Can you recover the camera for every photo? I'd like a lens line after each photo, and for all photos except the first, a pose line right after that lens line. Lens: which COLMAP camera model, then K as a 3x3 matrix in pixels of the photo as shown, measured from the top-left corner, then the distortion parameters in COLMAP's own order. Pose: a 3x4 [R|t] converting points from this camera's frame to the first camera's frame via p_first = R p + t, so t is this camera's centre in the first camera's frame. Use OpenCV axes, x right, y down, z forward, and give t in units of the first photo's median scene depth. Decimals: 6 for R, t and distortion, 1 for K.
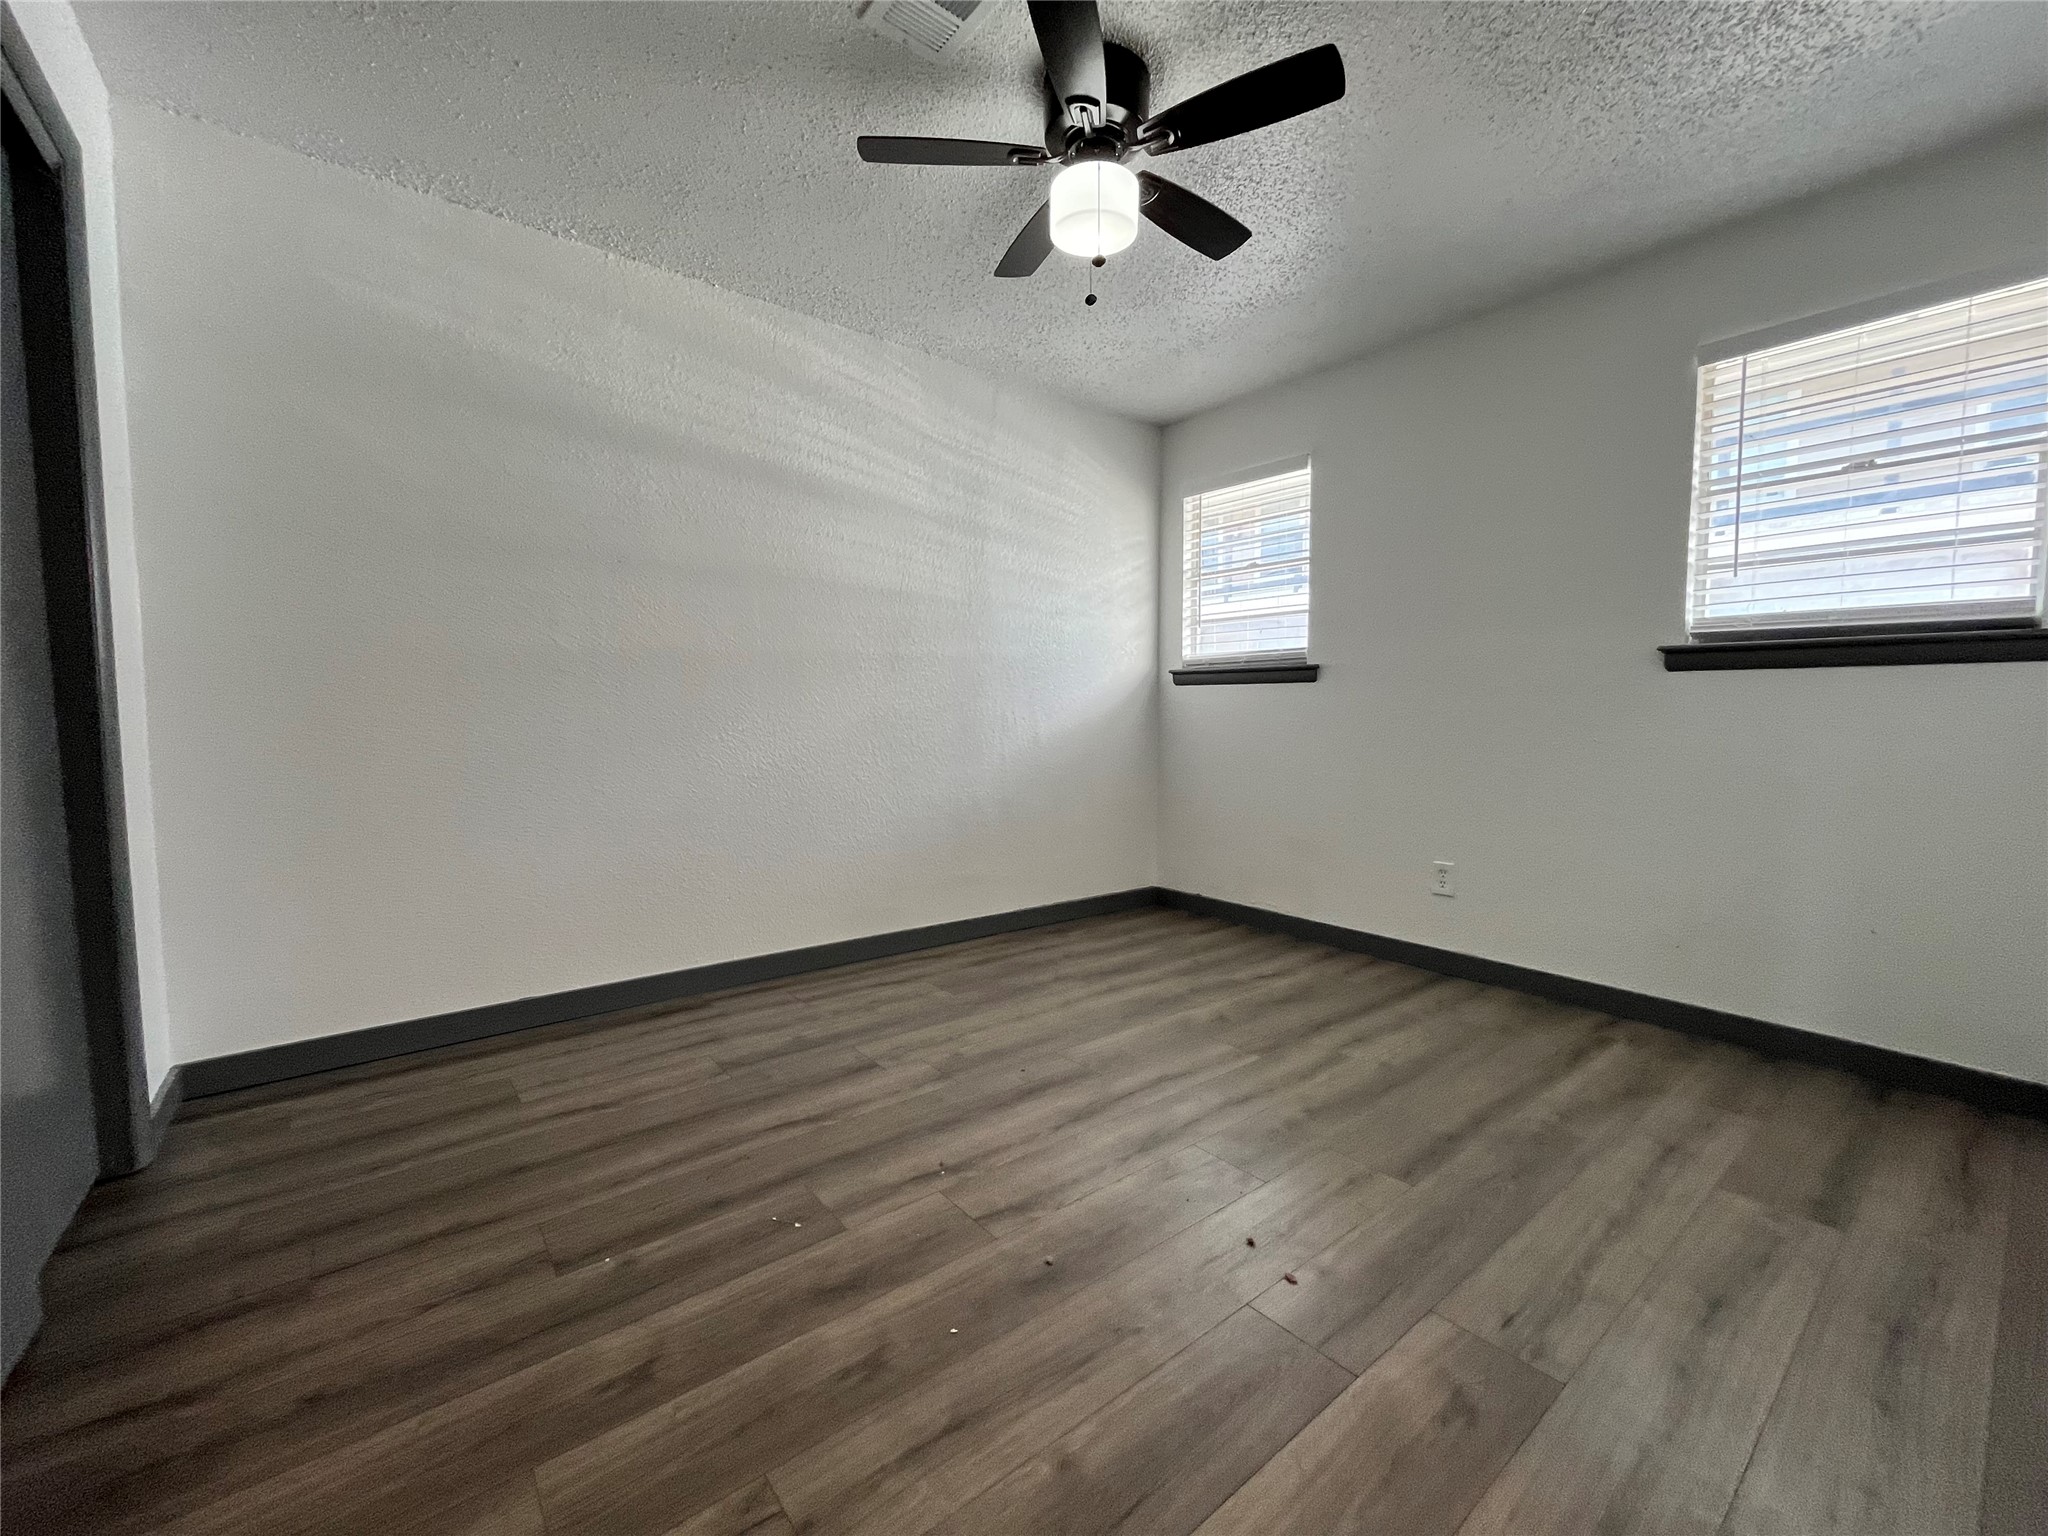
lens RADIAL K [[830.5, 0, 1022.8], [0, 830.5, 768.6], [0, 0, 1]] dist [-0.003602, 0.000140]
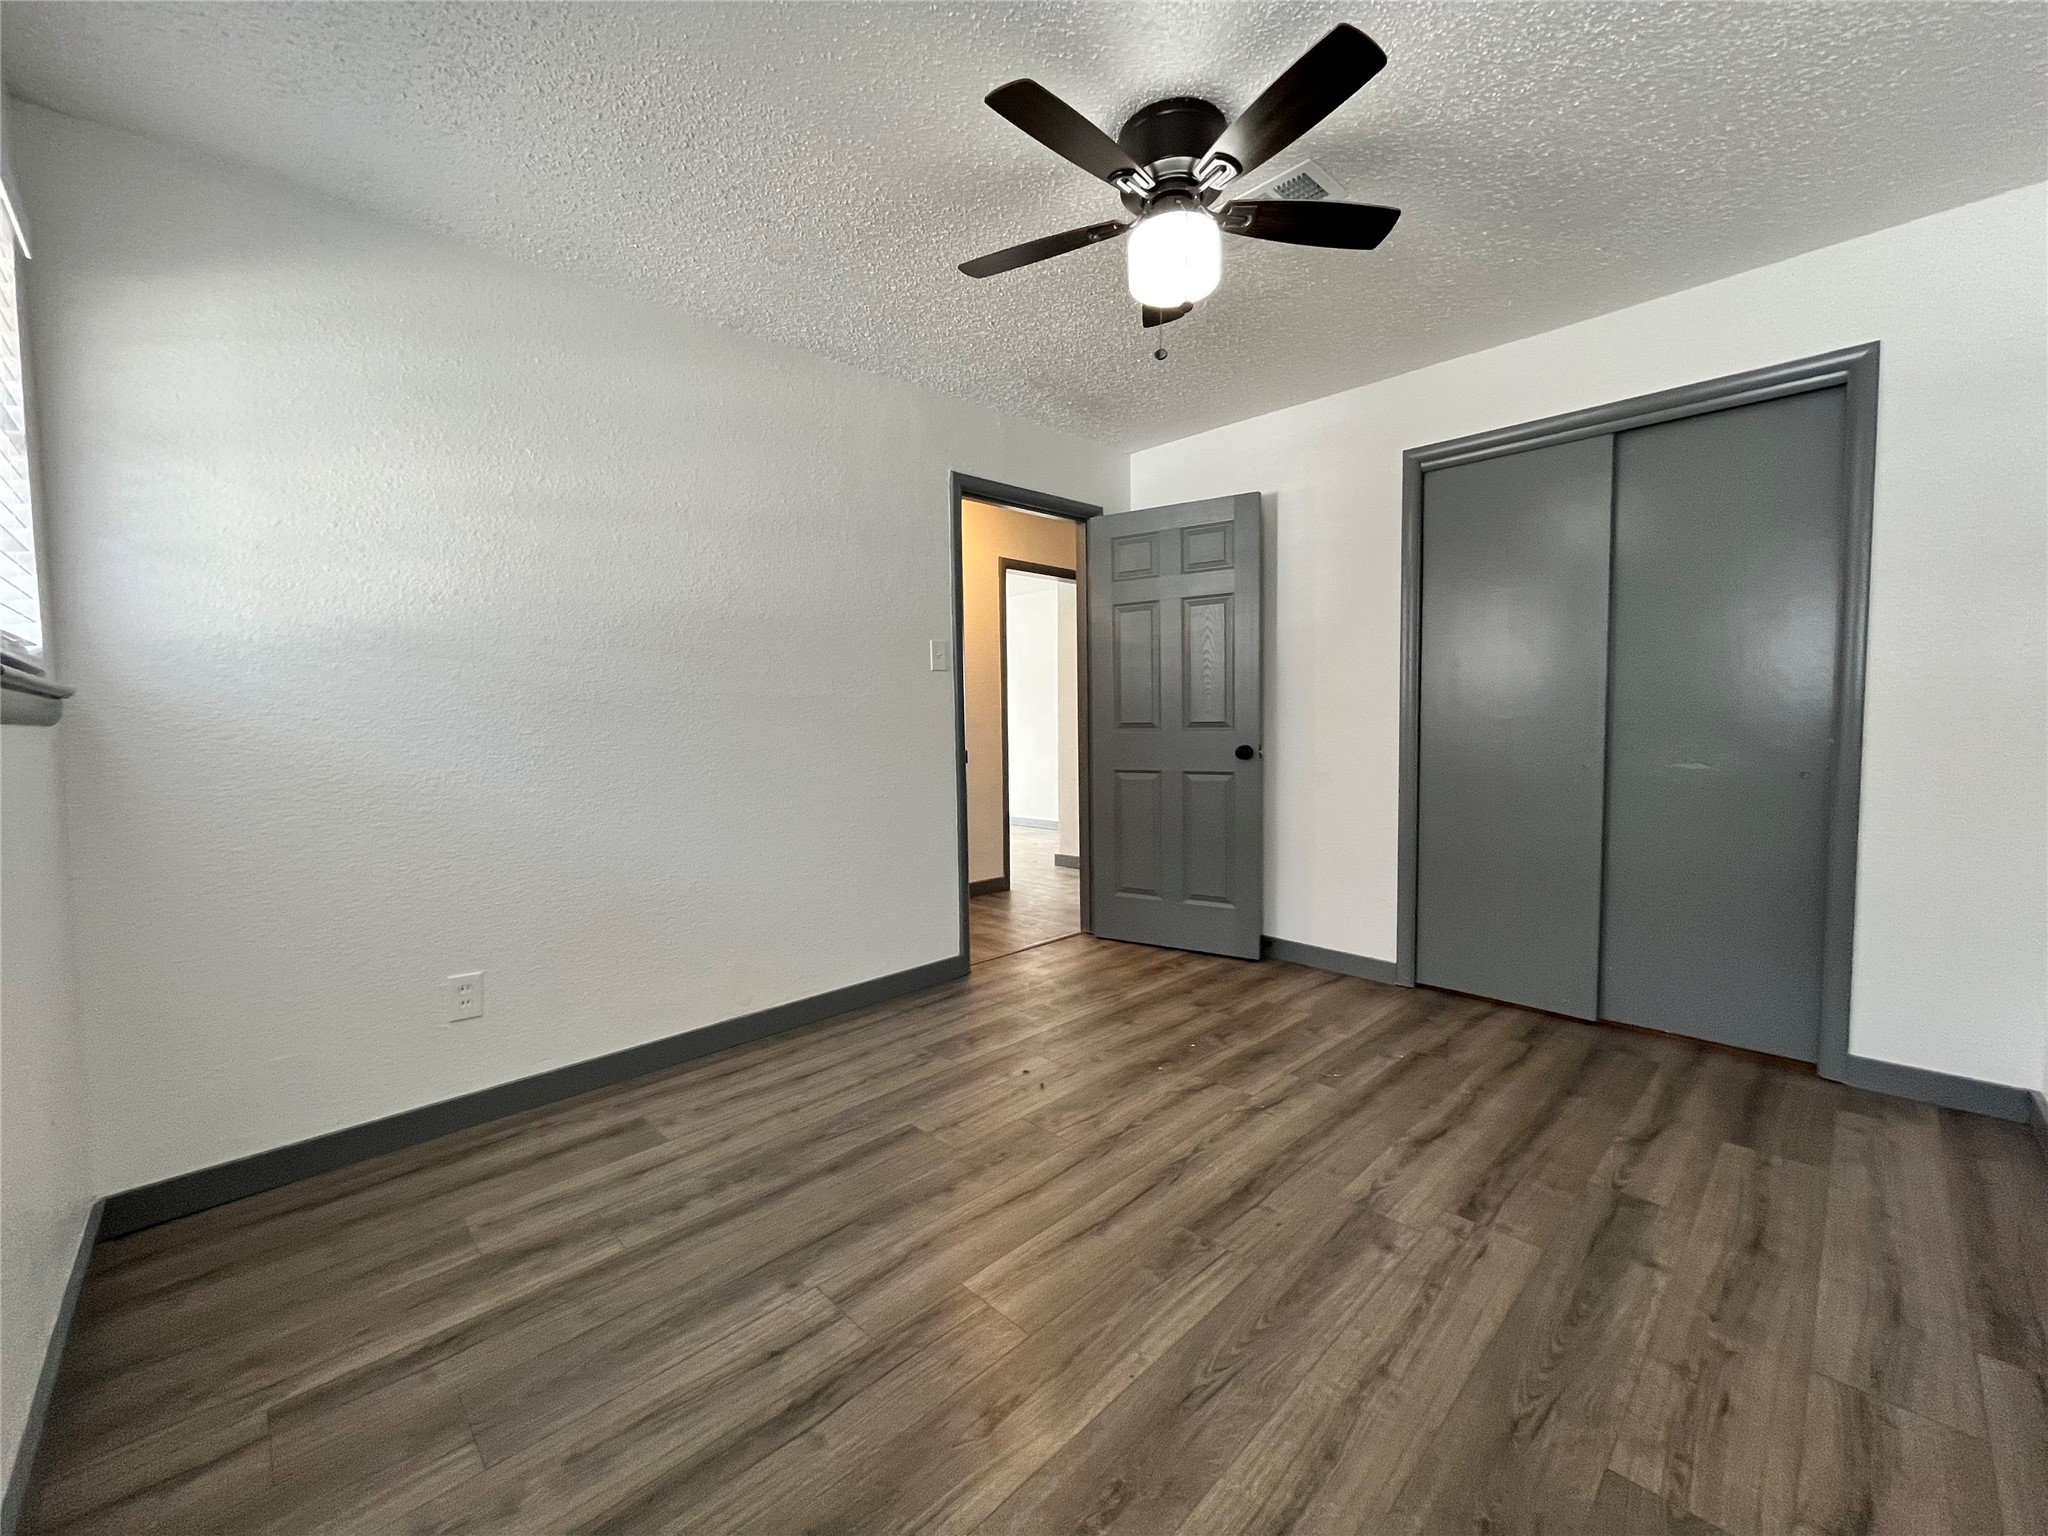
lens RADIAL K [[830.5, 0, 1022.8], [0, 830.5, 768.6], [0, 0, 1]] dist [-0.003602, 0.000140]
pose [[-0.995203, 0.016342, -0.096460, 0.360487], [0.004163, 0.992131, 0.125134, -0.192652], [0.097746, 0.124132, -0.987440, 1.970349]]
